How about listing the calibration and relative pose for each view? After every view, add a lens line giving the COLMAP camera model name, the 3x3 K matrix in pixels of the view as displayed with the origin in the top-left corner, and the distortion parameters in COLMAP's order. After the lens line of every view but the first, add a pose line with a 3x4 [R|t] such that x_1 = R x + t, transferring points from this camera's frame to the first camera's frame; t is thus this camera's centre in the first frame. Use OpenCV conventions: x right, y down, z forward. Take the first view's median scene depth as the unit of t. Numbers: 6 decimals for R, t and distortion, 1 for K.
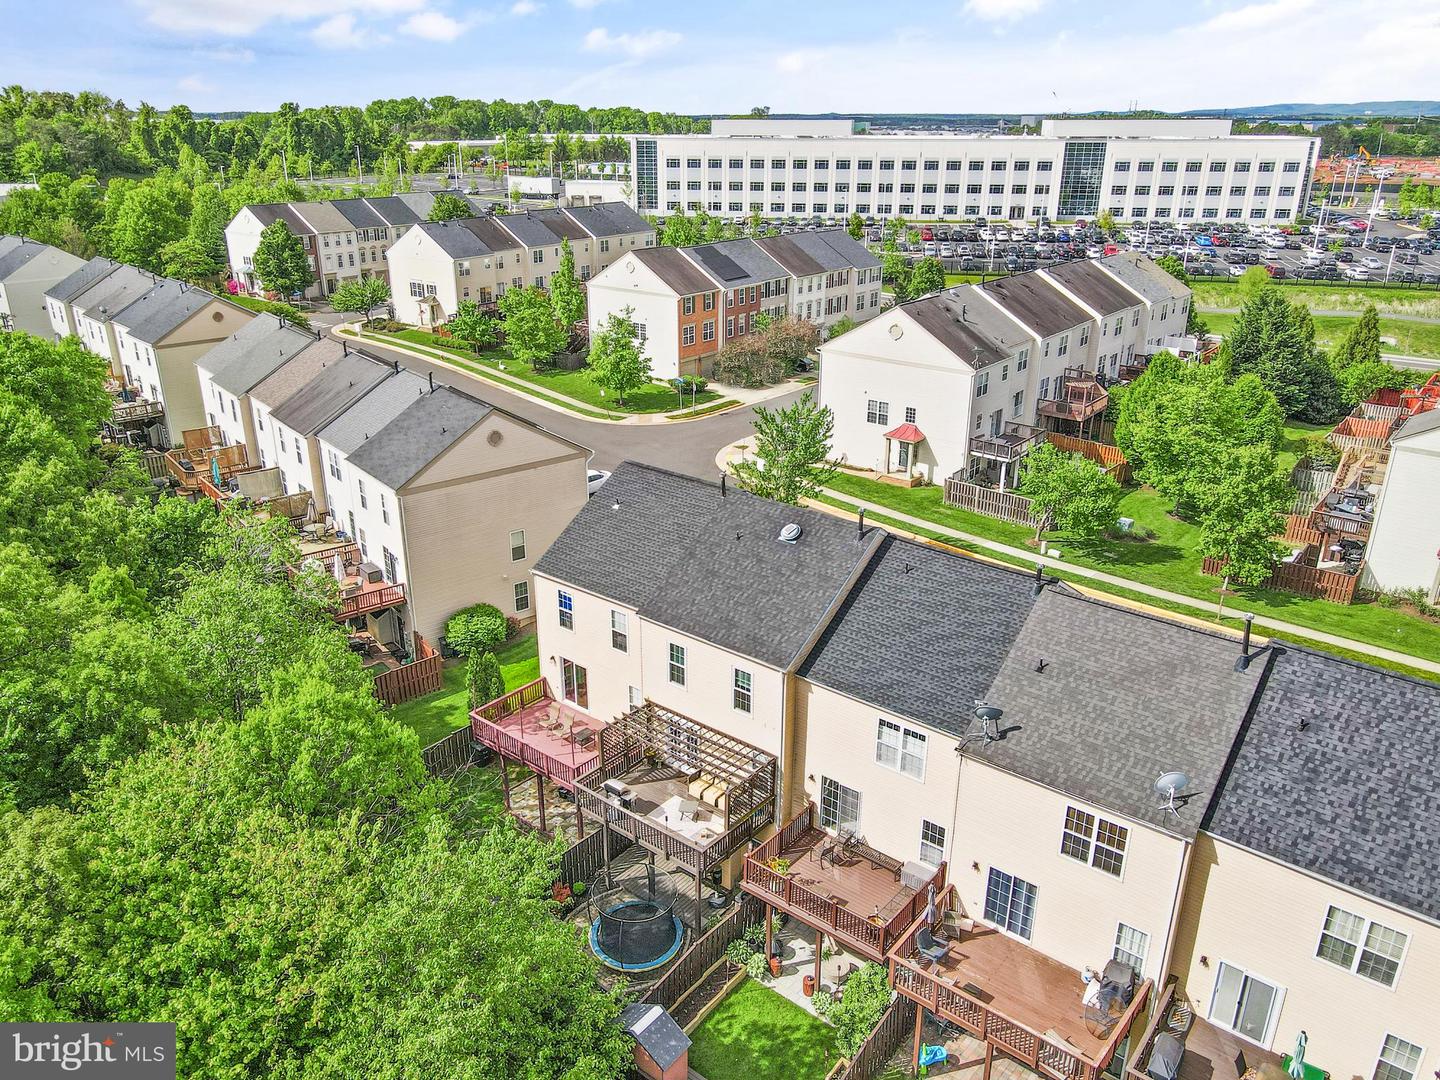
lens RADIAL K [[1047.3, 0, 718.5], [0, 1047.3, 539.1], [0, 0, 1]] dist [0.008269, 0.018700]
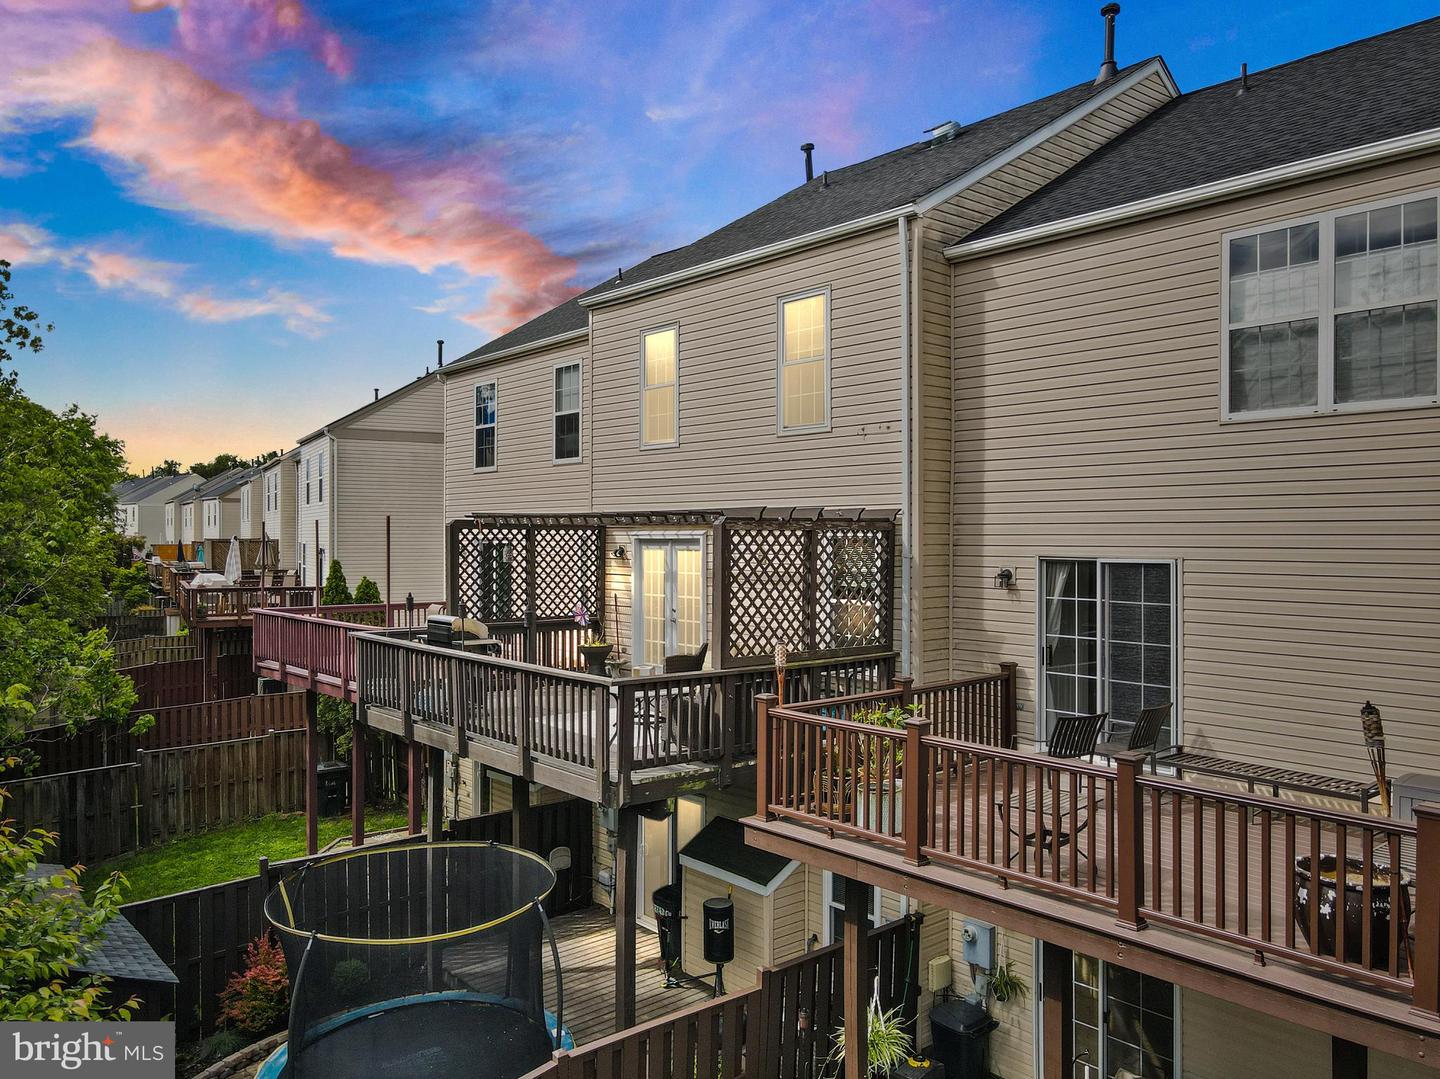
lens RADIAL K [[1047.3, 0, 720.6], [0, 1047.3, 539.7], [0, 0, 1]] dist [0.008269, 0.018700]
pose [[0.984006, -0.006337, -0.178023, 0.059725], [-0.060763, 0.927491, -0.368875, 0.342428], [0.167452, 0.373792, 0.912271, 0.684720]]
